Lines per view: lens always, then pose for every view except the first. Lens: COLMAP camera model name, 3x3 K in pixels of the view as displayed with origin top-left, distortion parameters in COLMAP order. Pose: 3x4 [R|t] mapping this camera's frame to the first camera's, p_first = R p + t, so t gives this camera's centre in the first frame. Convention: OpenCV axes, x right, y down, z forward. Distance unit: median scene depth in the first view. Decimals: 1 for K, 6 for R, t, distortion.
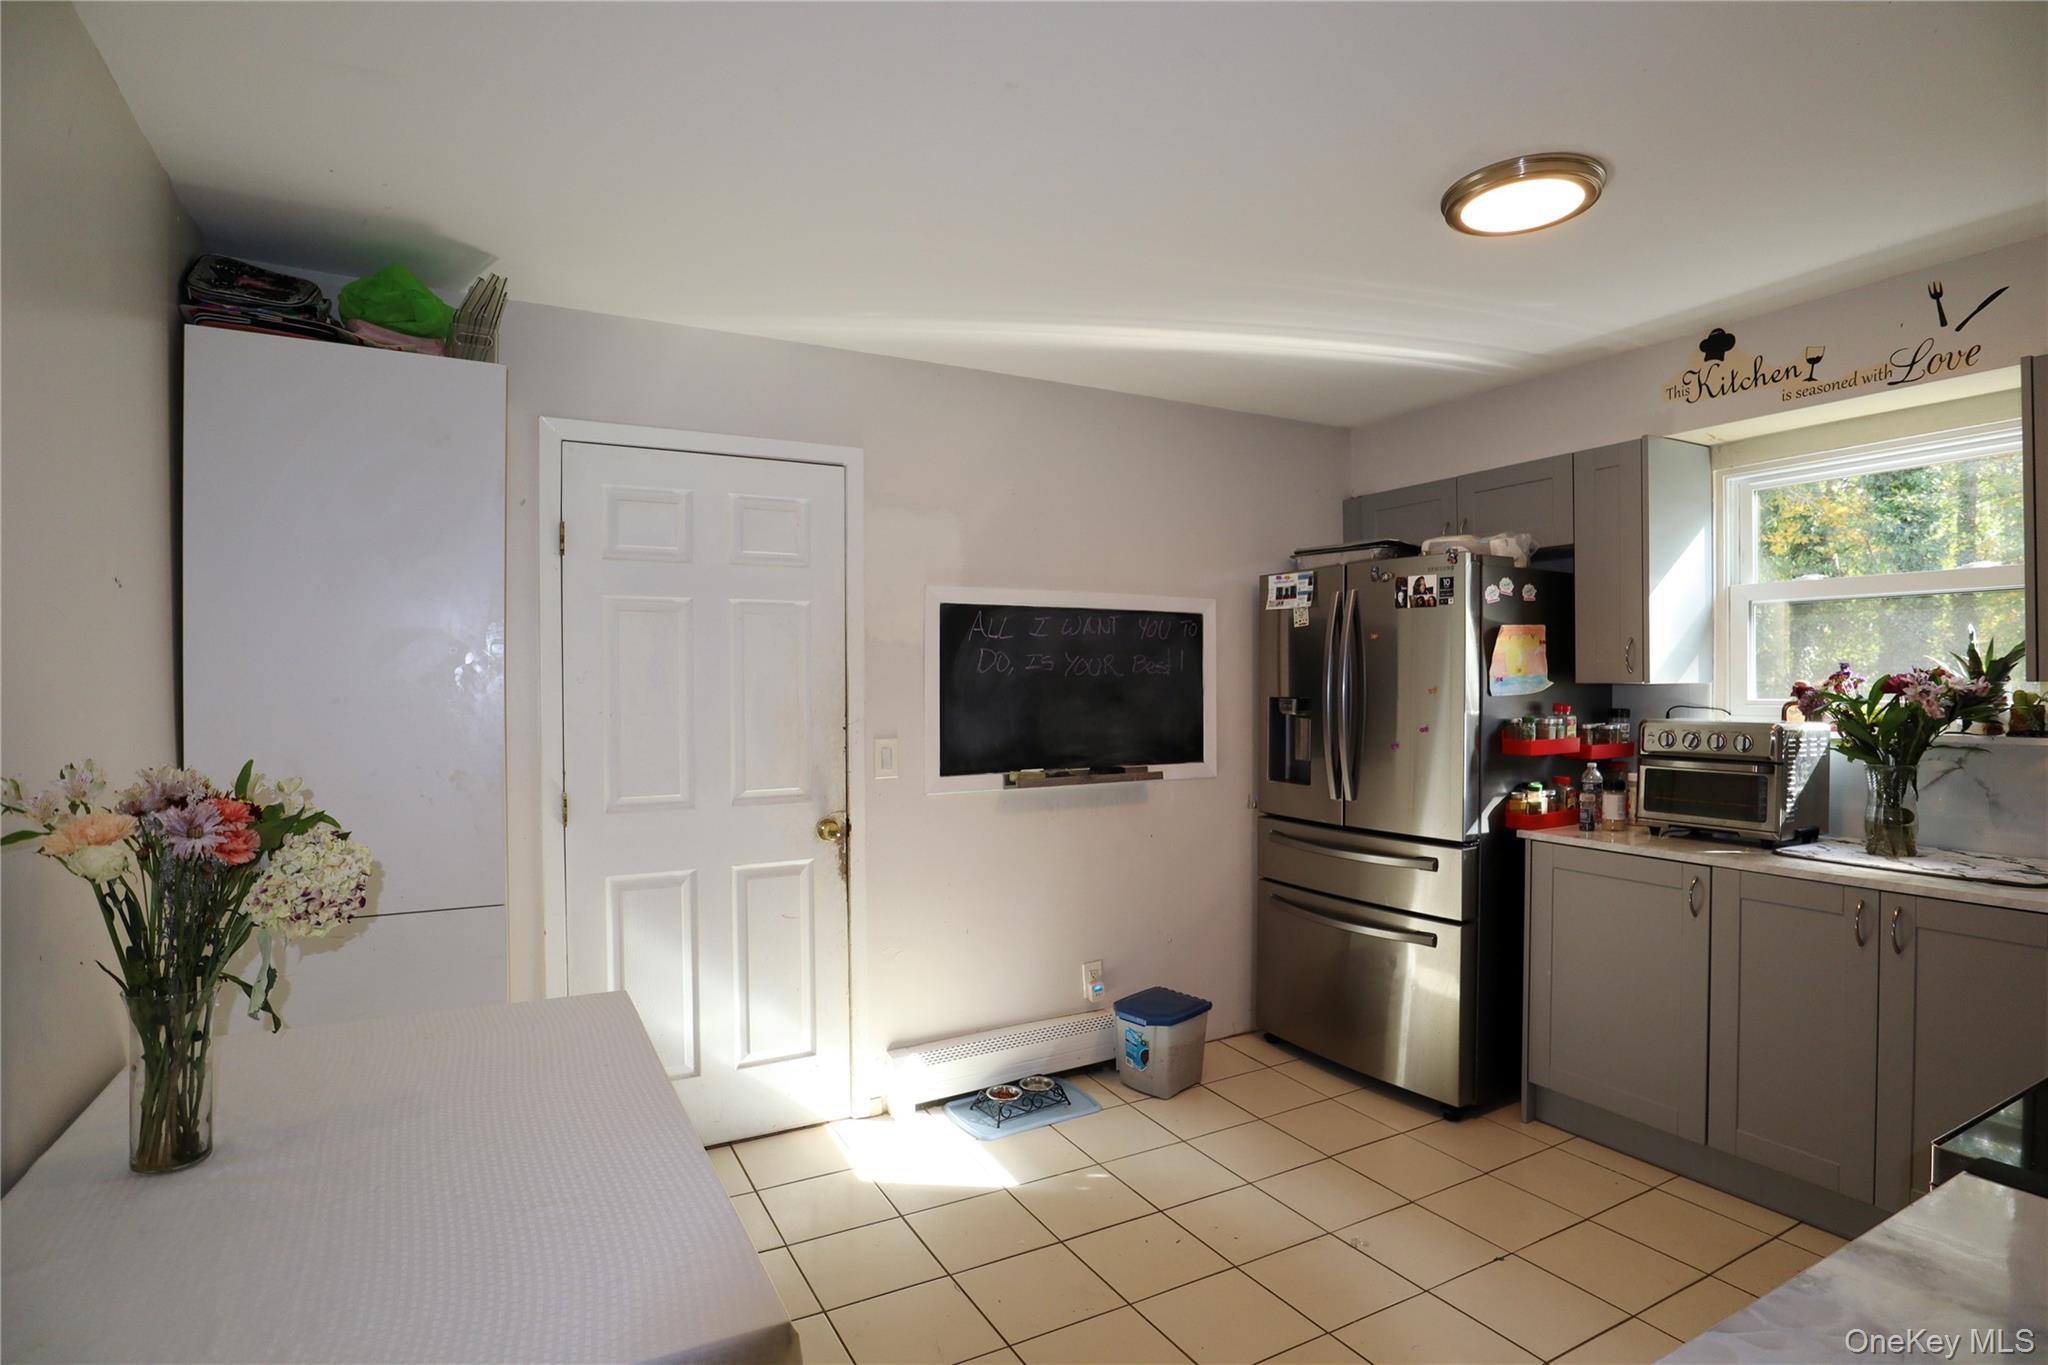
lens RADIAL K [[1022.0, 0, 1033.9], [0, 1022.0, 681.8], [0, 0, 1]] dist [-0.058723, 0.027218]
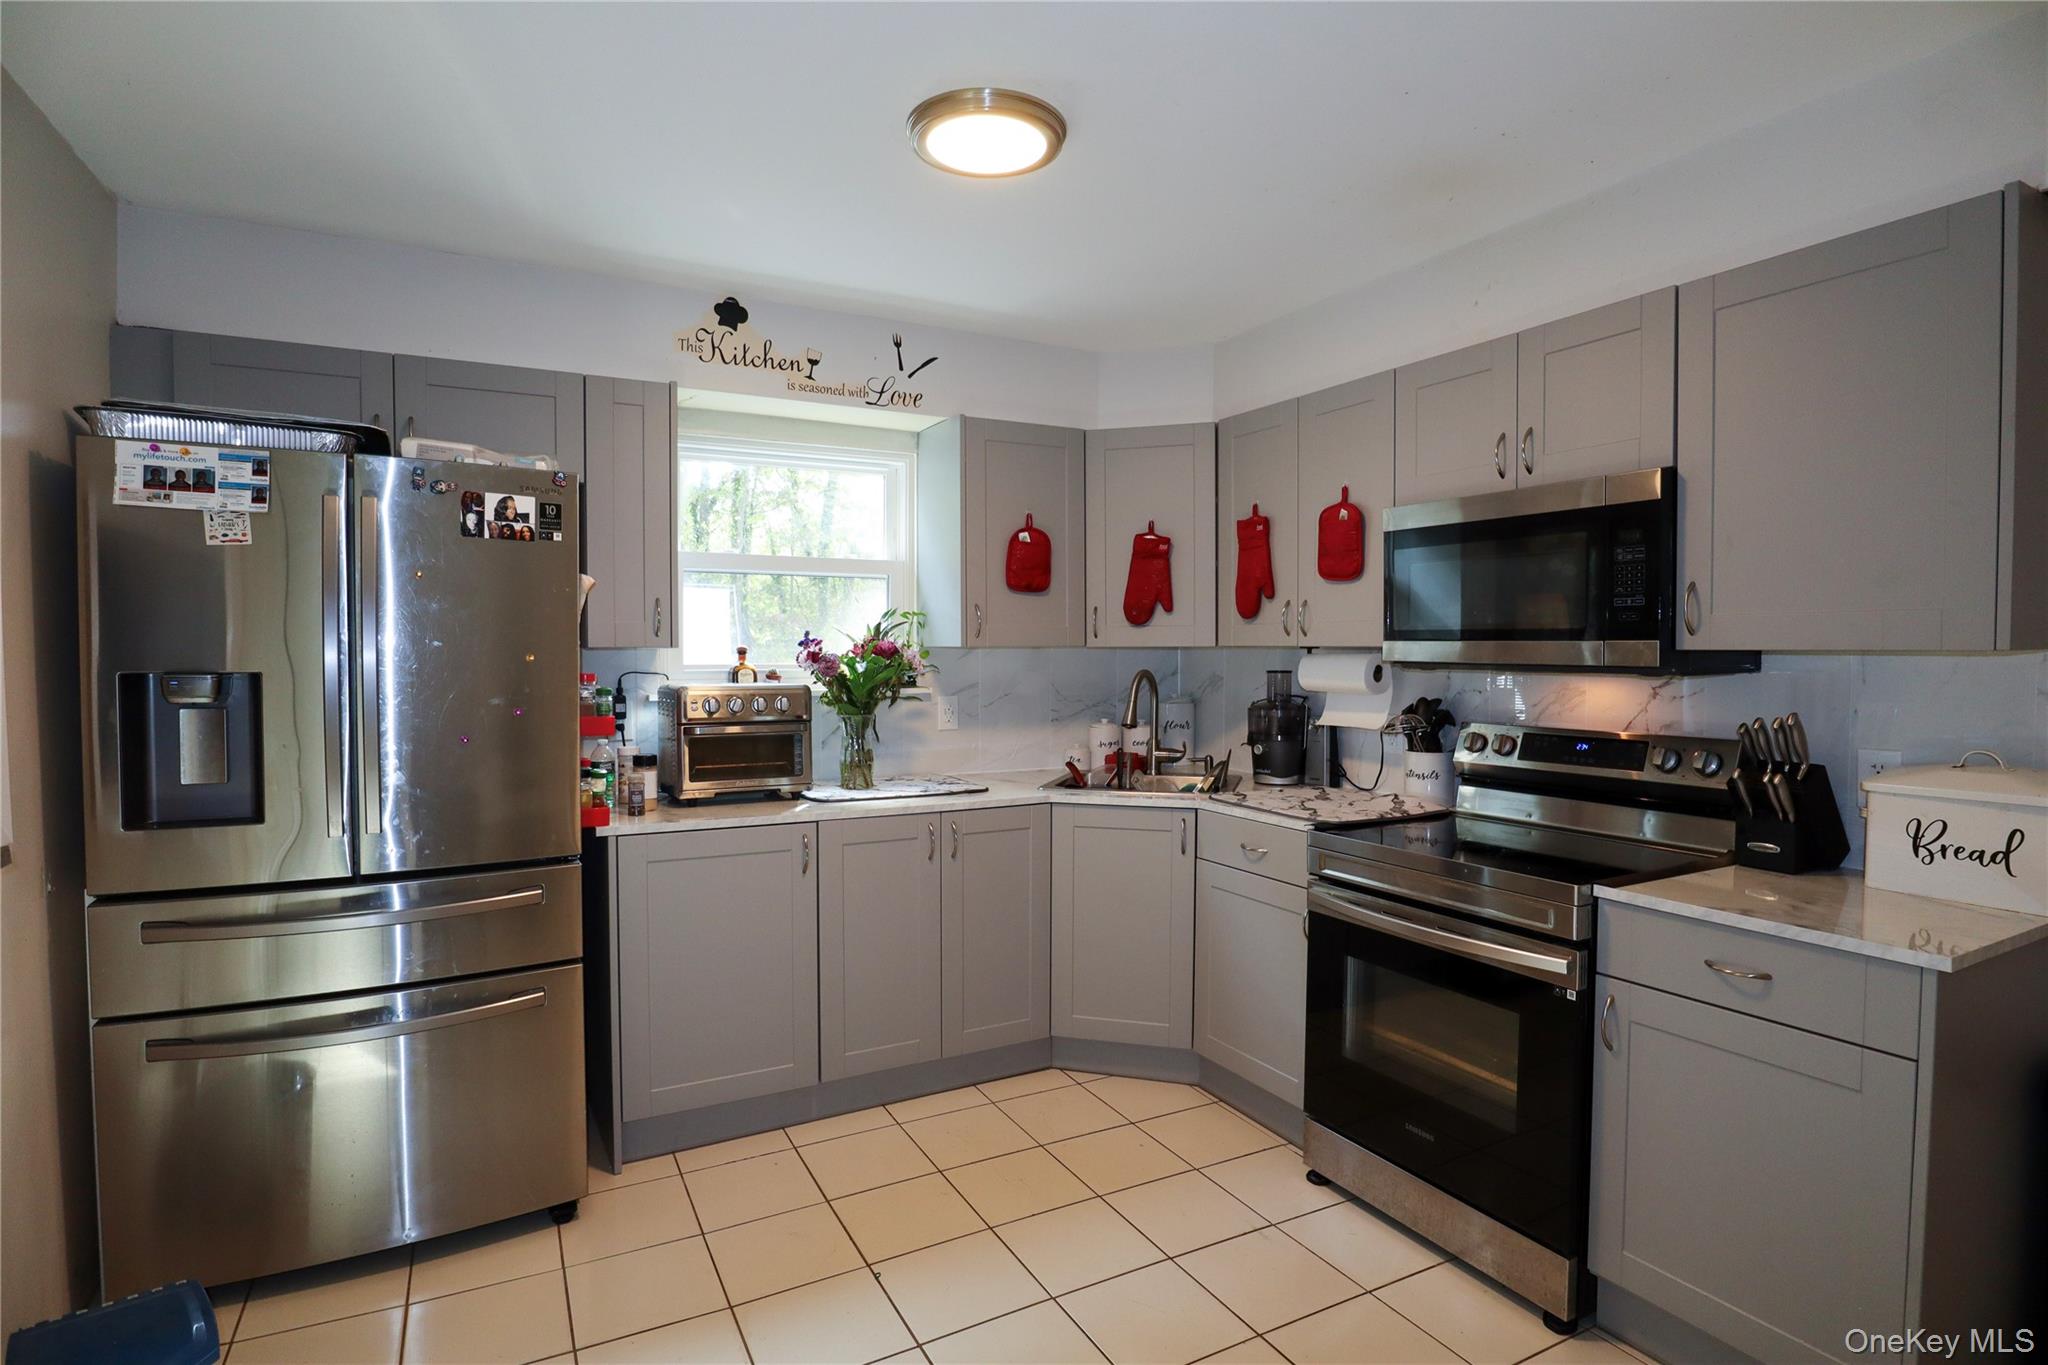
lens RADIAL K [[1022.0, 0, 1033.9], [0, 1022.0, 681.8], [0, 0, 1]] dist [-0.058723, 0.027218]
pose [[0.026856, -0.029702, 0.999198, -0.342910], [-0.003158, 0.999551, 0.029797, 0.004073], [-0.999634, -0.003956, 0.026750, 0.667281]]
